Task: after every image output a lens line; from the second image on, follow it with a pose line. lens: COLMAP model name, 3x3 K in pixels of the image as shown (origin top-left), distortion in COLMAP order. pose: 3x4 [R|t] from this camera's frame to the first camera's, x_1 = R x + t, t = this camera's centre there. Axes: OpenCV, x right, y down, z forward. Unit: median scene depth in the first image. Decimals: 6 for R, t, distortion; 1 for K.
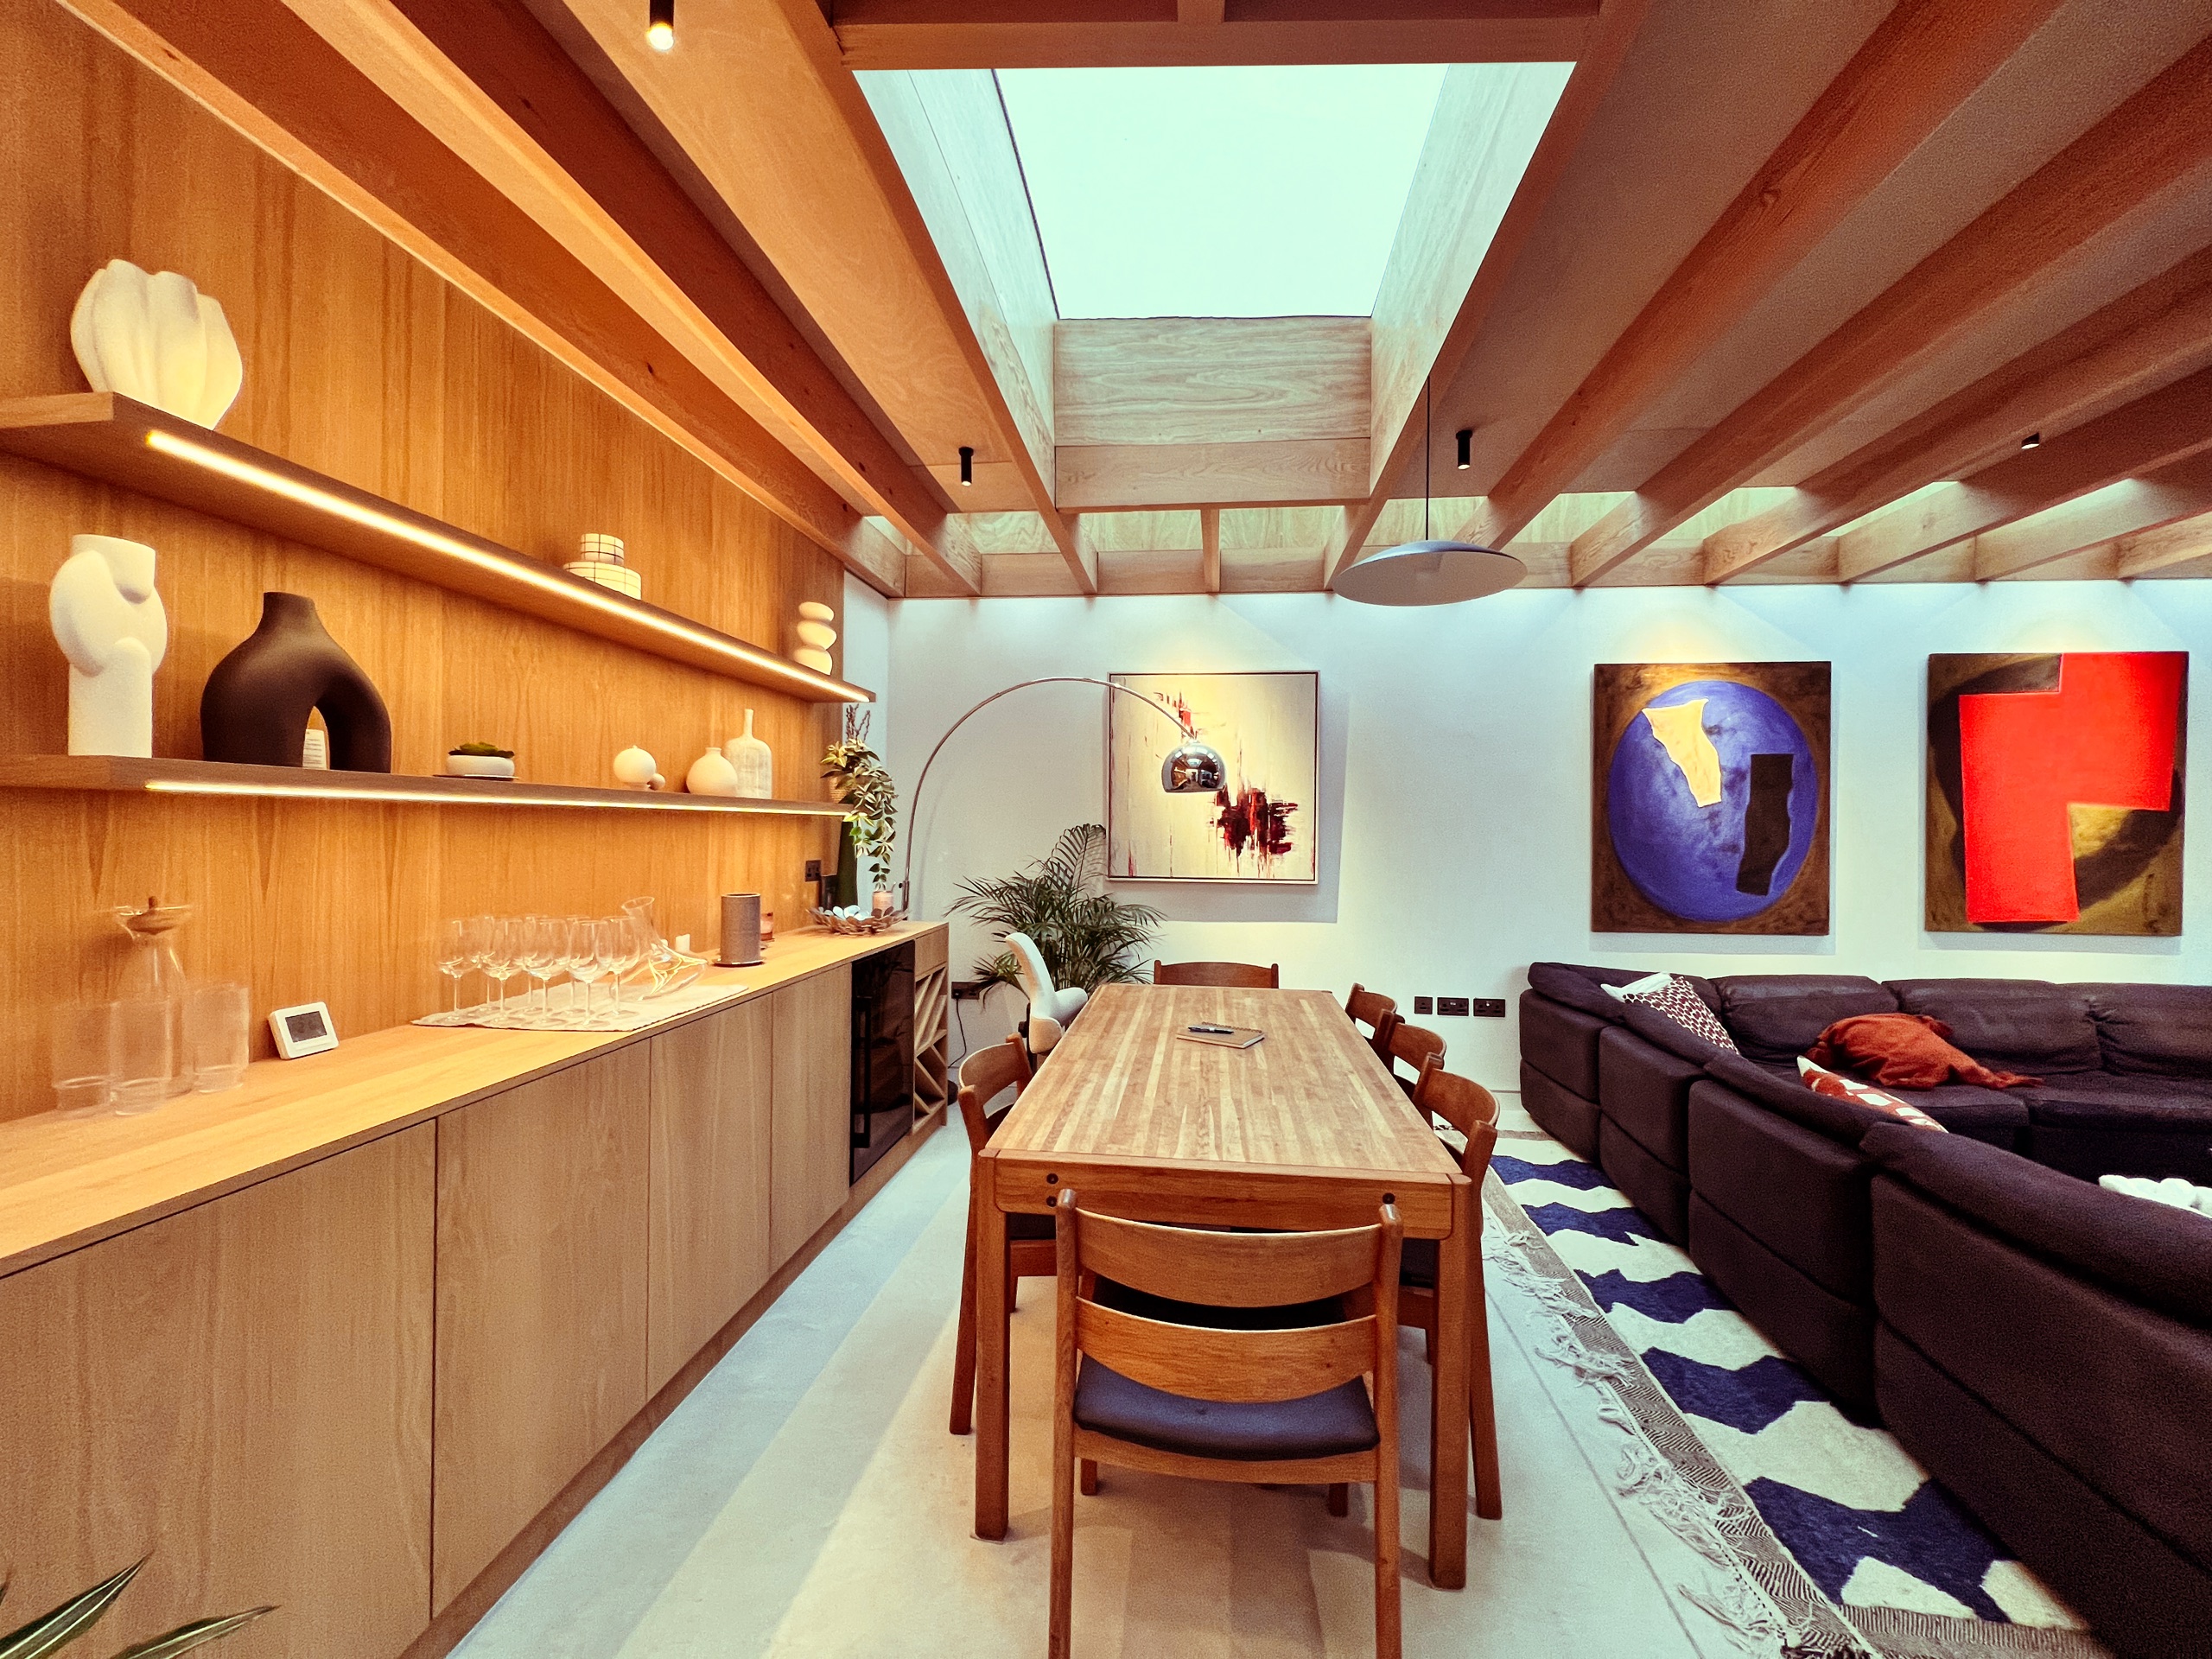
lens RADIAL K [[964.3, 0, 1082.1], [0, 964.3, 811.6], [0, 0, 1]] dist [0.003303, -0.000541]
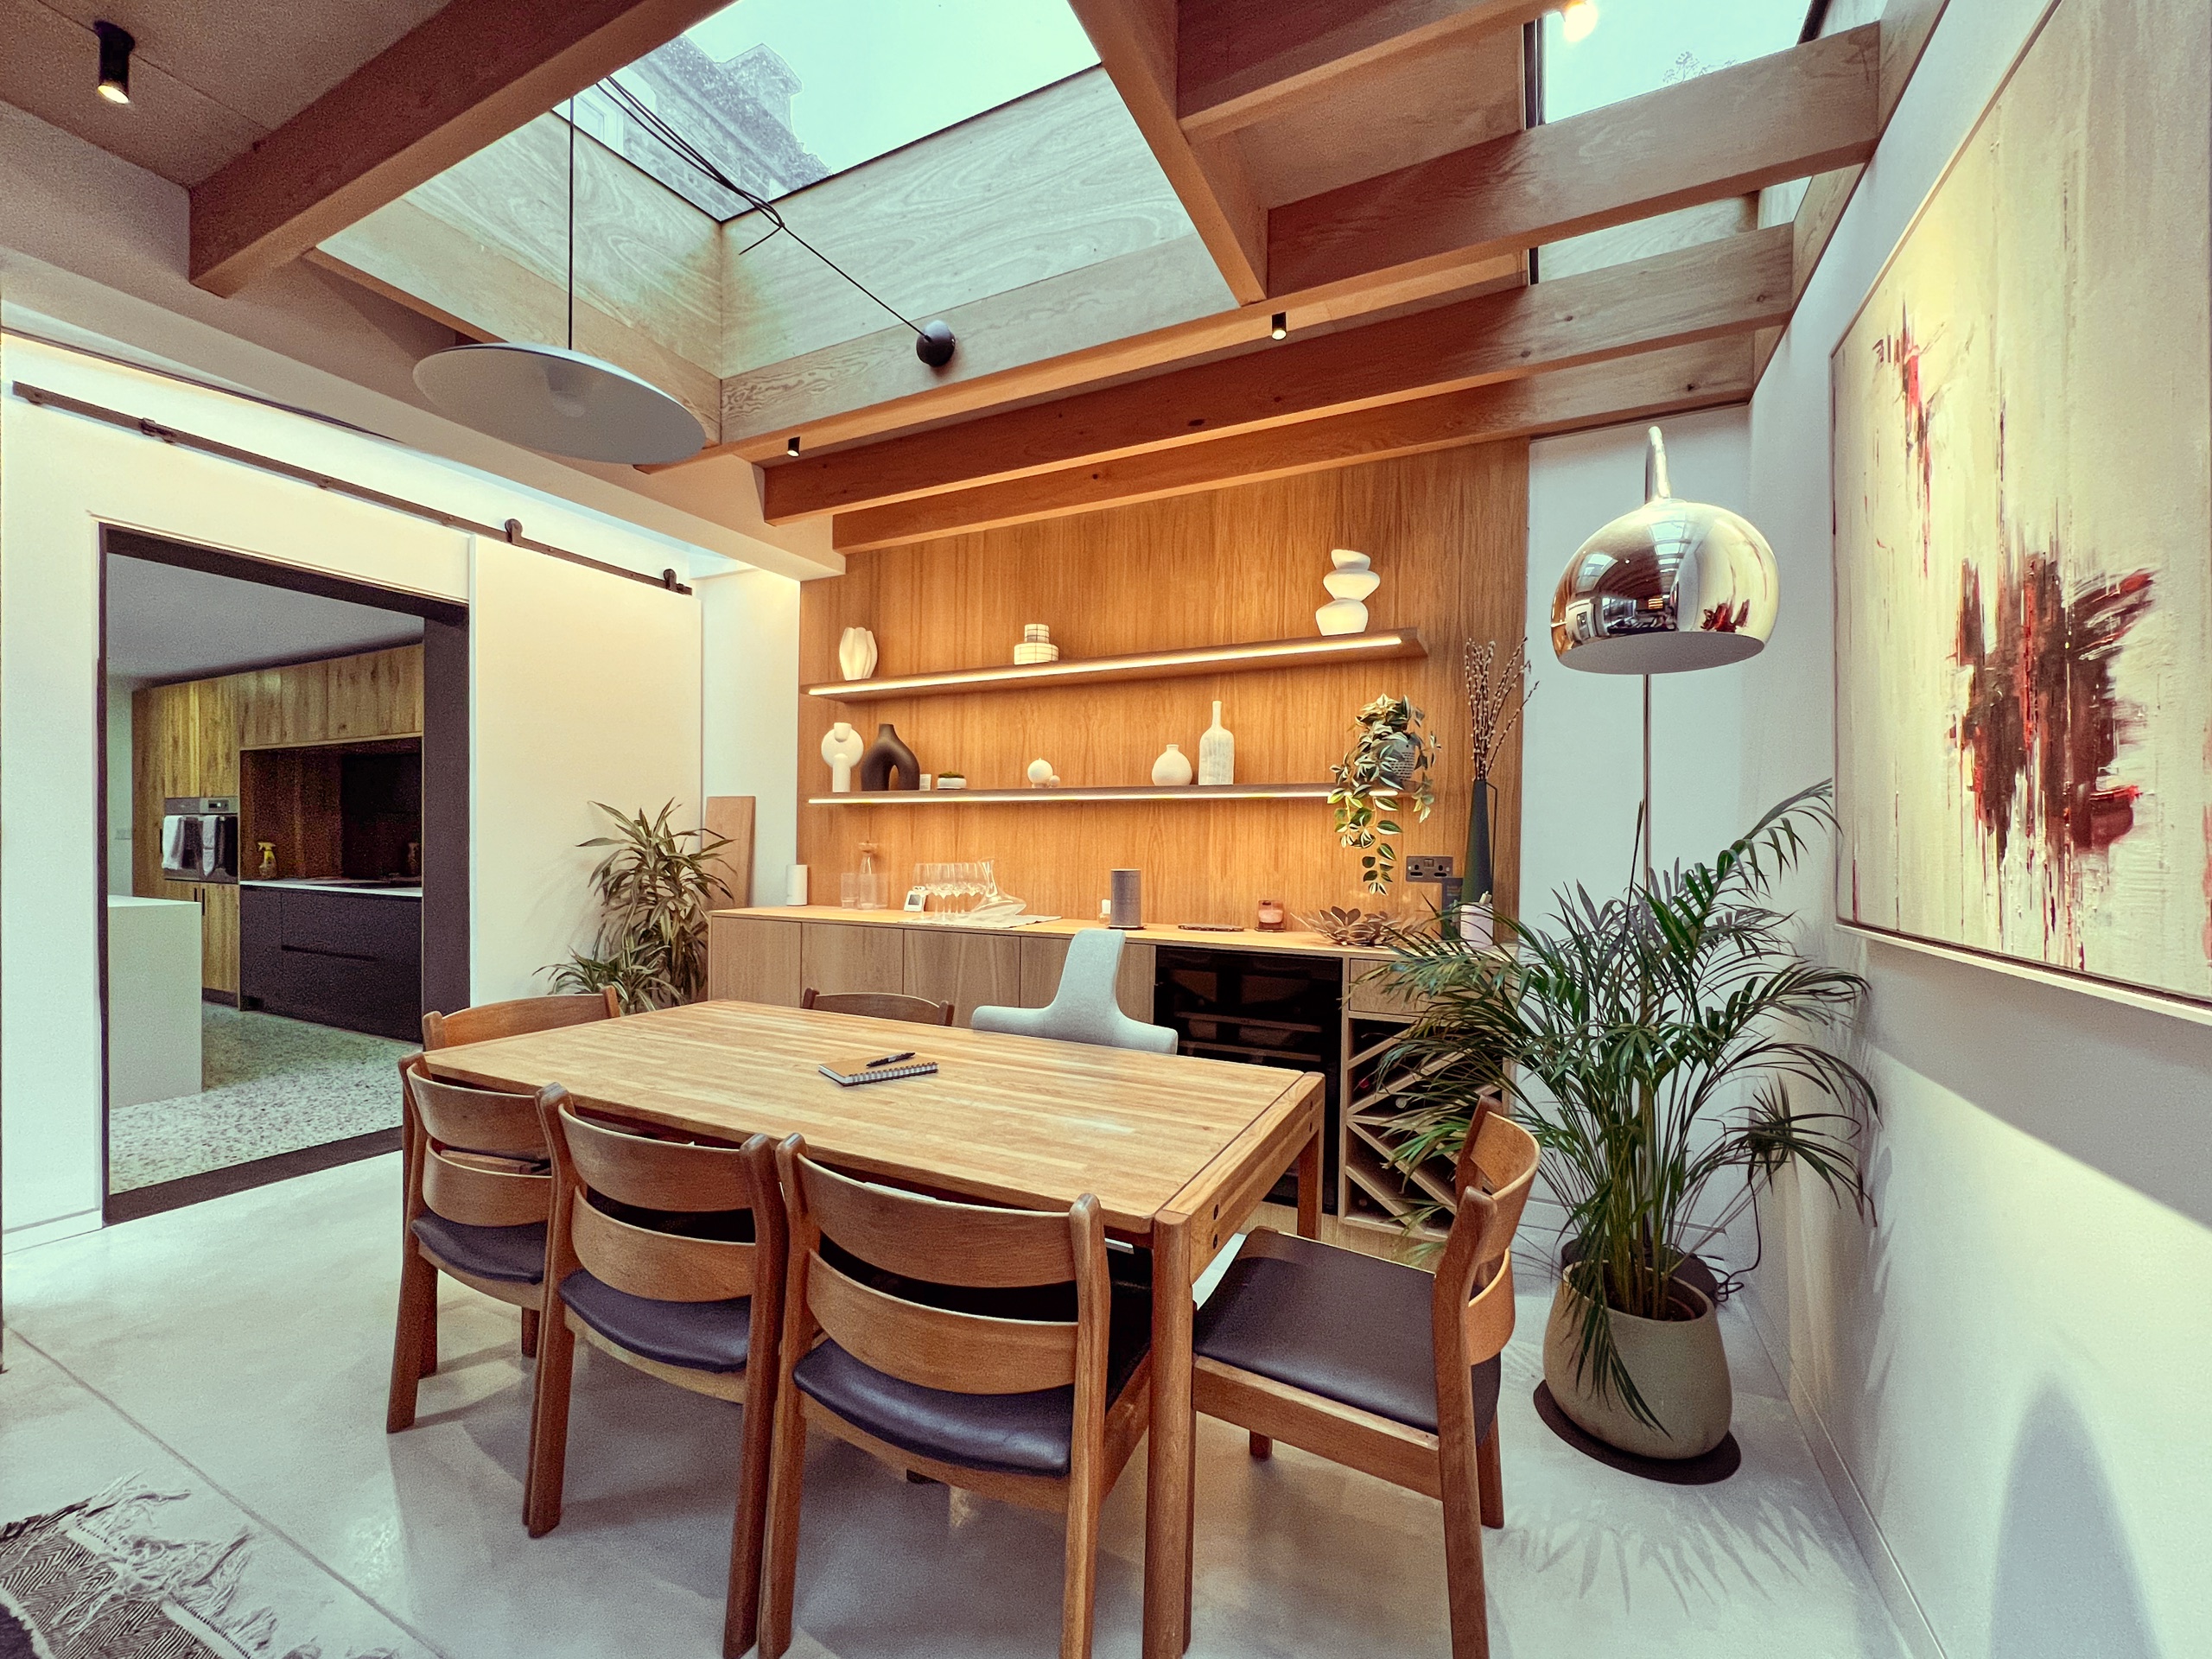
lens RADIAL K [[964.3, 0, 1114.8], [0, 964.3, 839.3], [0, 0, 1]] dist [0.003303, -0.000541]
pose [[-0.364539, -0.022070, -0.930927, 0.500796], [-0.003283, 0.999743, -0.022415, 0.050779], [0.931182, -0.005115, -0.364518, 0.959649]]
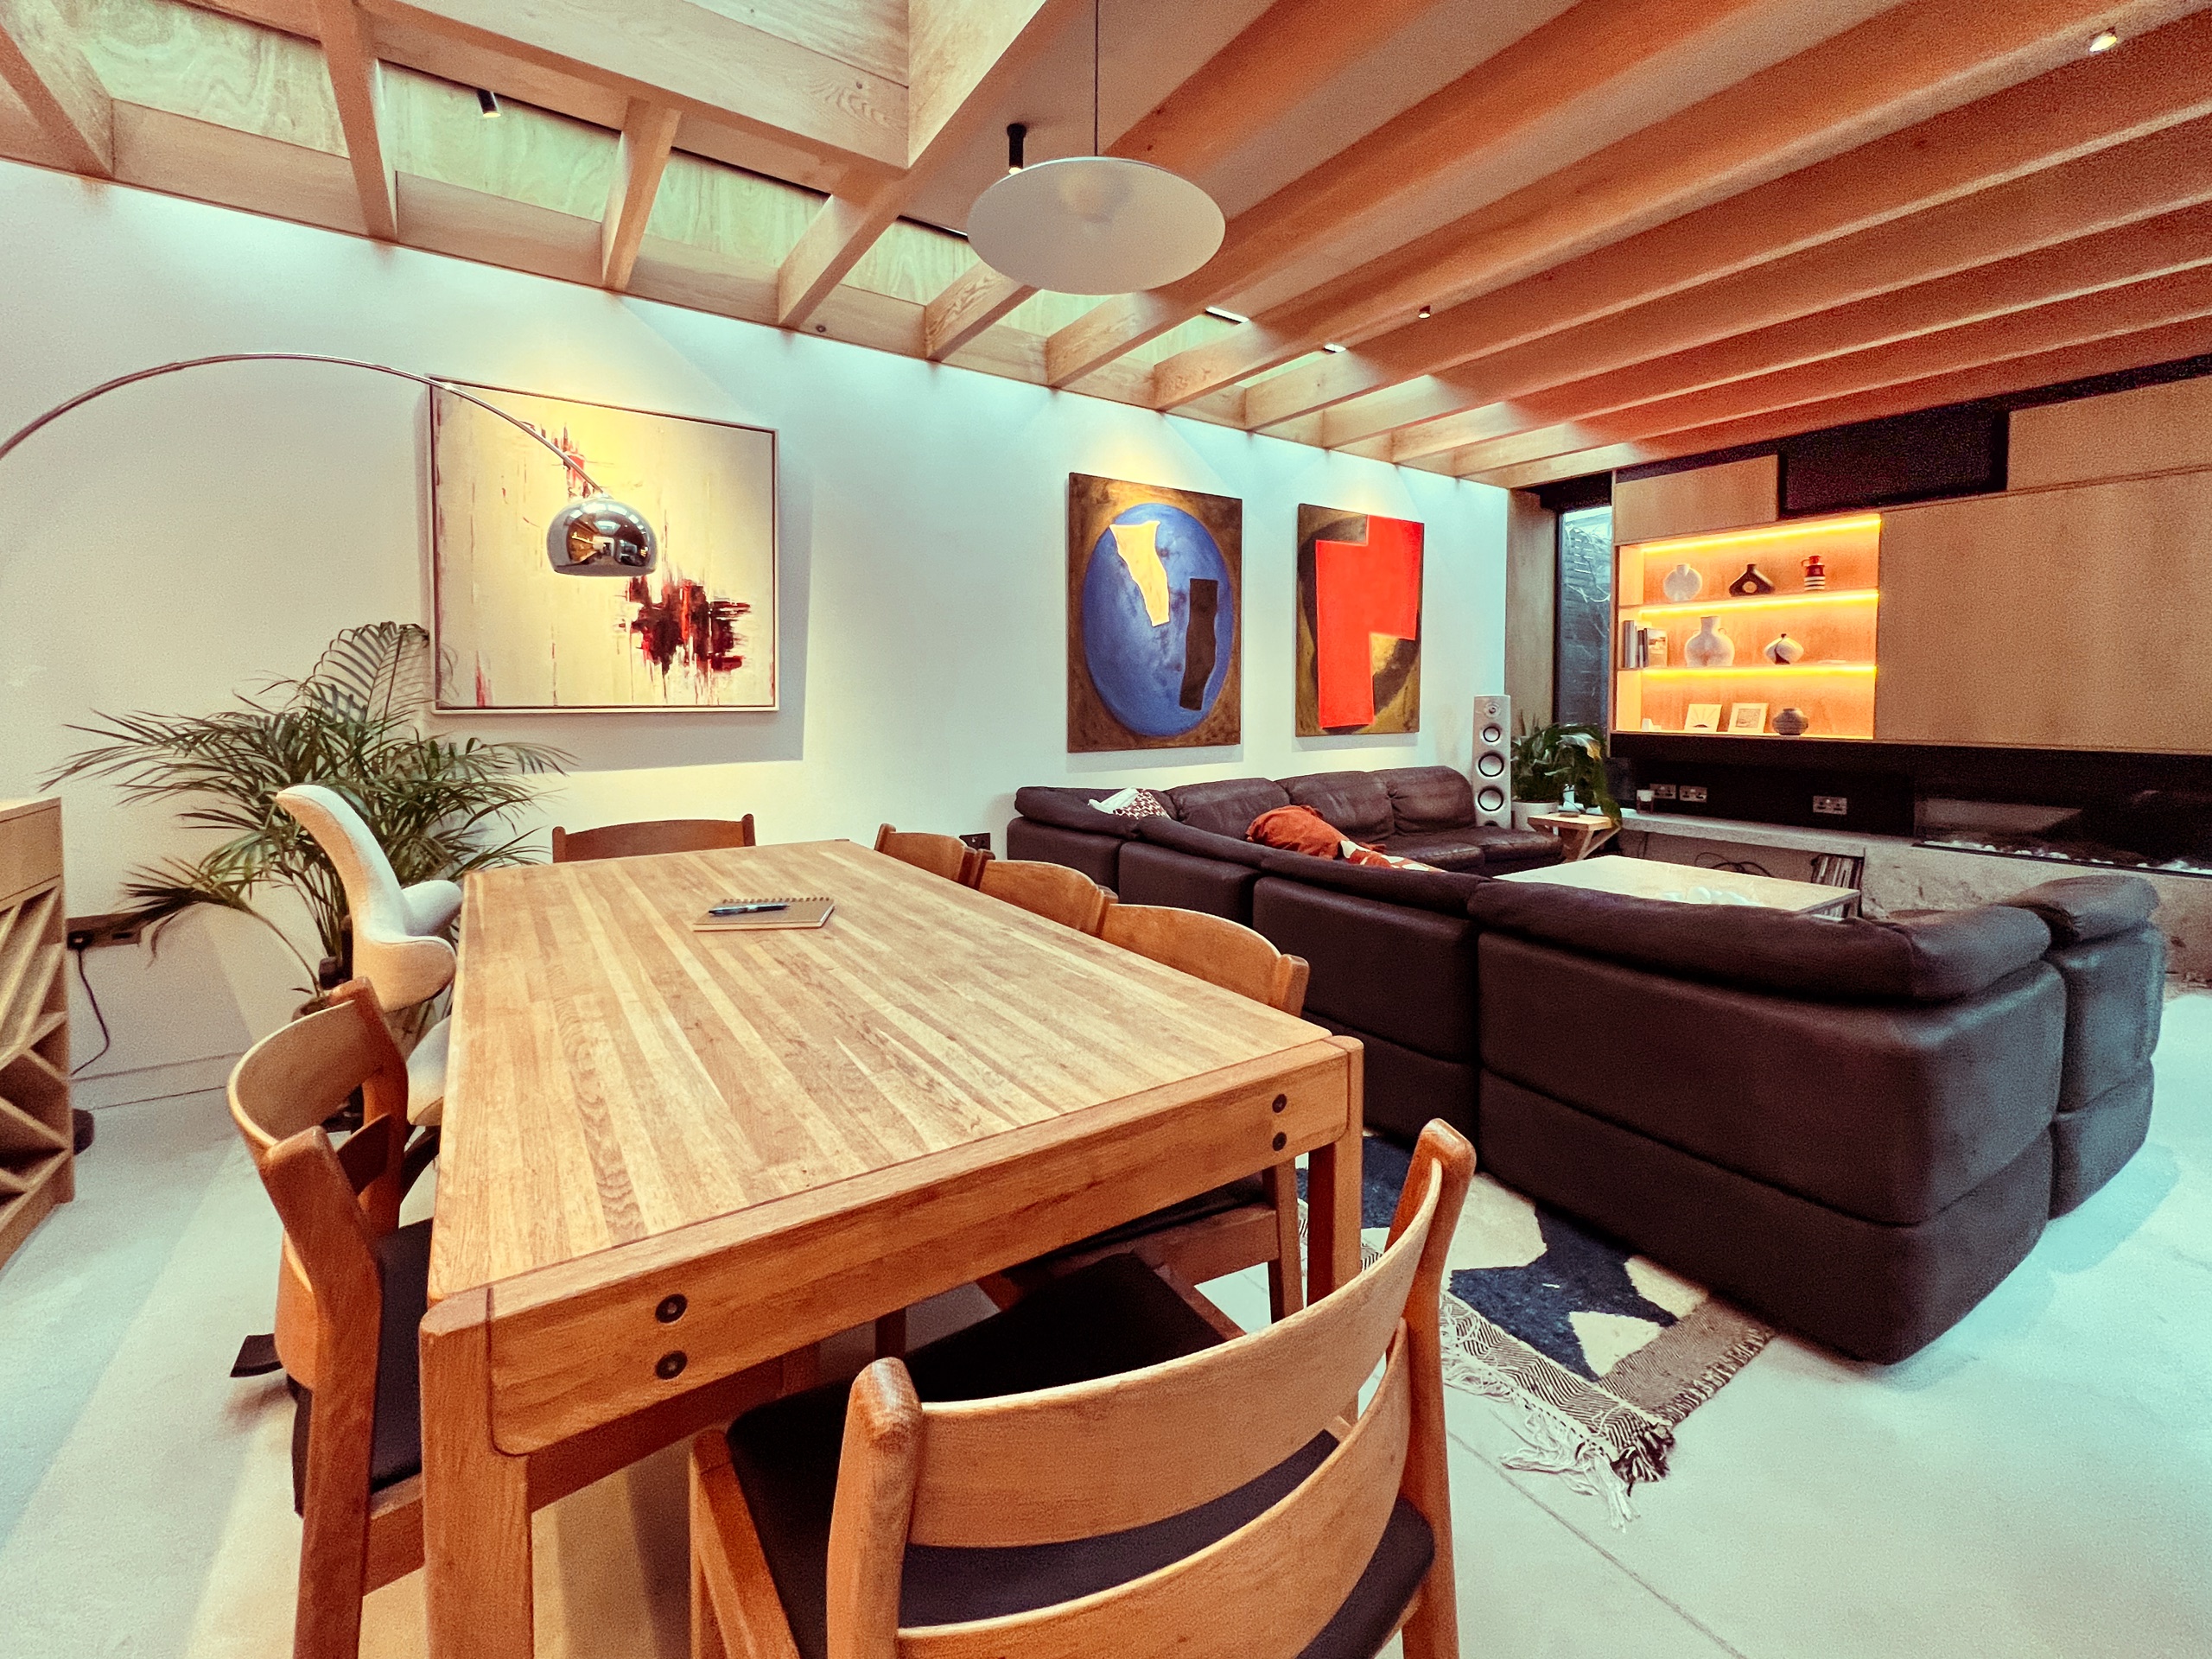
lens RADIAL K [[973.2, 0, 1174.0], [0, 973.2, 715.5], [0, 0, 1]] dist [-0.002347, 0.000547]
pose [[0.728639, -0.026905, 0.684369, -0.061026], [-0.001679, 0.999155, 0.041068, 0.050516], [-0.684895, -0.031073, 0.727978, 0.239981]]
